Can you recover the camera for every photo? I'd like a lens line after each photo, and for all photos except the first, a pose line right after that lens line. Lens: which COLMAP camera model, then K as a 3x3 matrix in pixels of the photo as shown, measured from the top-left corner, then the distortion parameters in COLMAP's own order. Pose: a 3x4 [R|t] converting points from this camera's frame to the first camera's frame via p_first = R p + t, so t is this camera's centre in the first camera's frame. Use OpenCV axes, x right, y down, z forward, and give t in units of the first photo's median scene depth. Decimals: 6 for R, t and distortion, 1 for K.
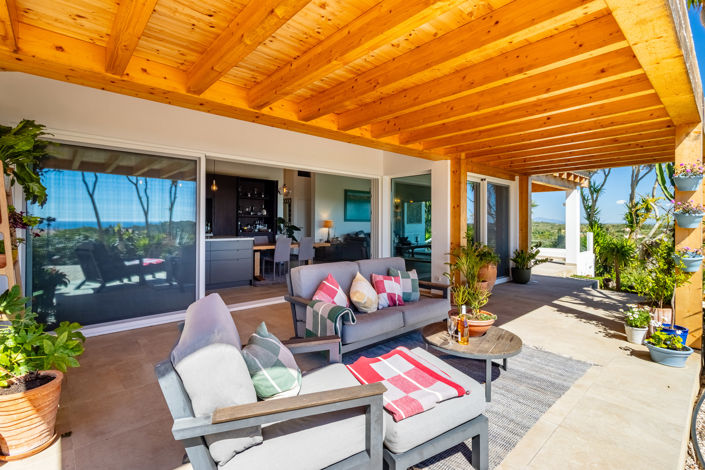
lens RADIAL K [[325.6, 0, 339.6], [0, 325.6, 221.2], [0, 0, 1]] dist [0.005720, -0.000506]
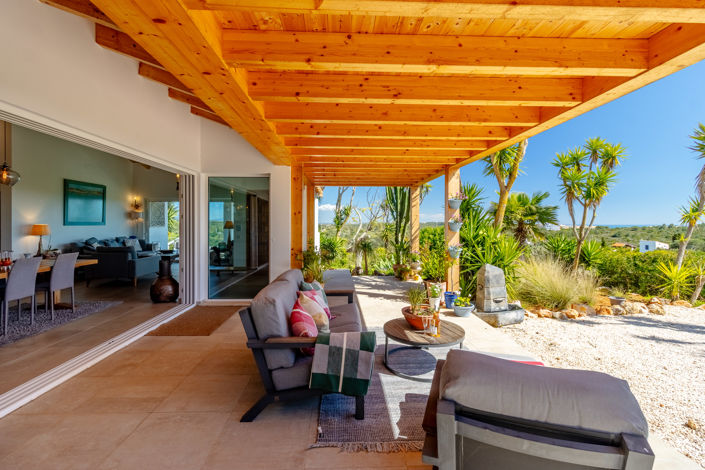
lens RADIAL K [[325.6, 0, 347.0], [0, 325.6, 229.0], [0, 0, 1]] dist [0.005720, -0.000506]
pose [[0.634884, -0.018582, 0.772384, -0.272221], [0.000092, 0.999713, 0.023976, -0.016001], [-0.772607, -0.015151, 0.634703, 0.184334]]
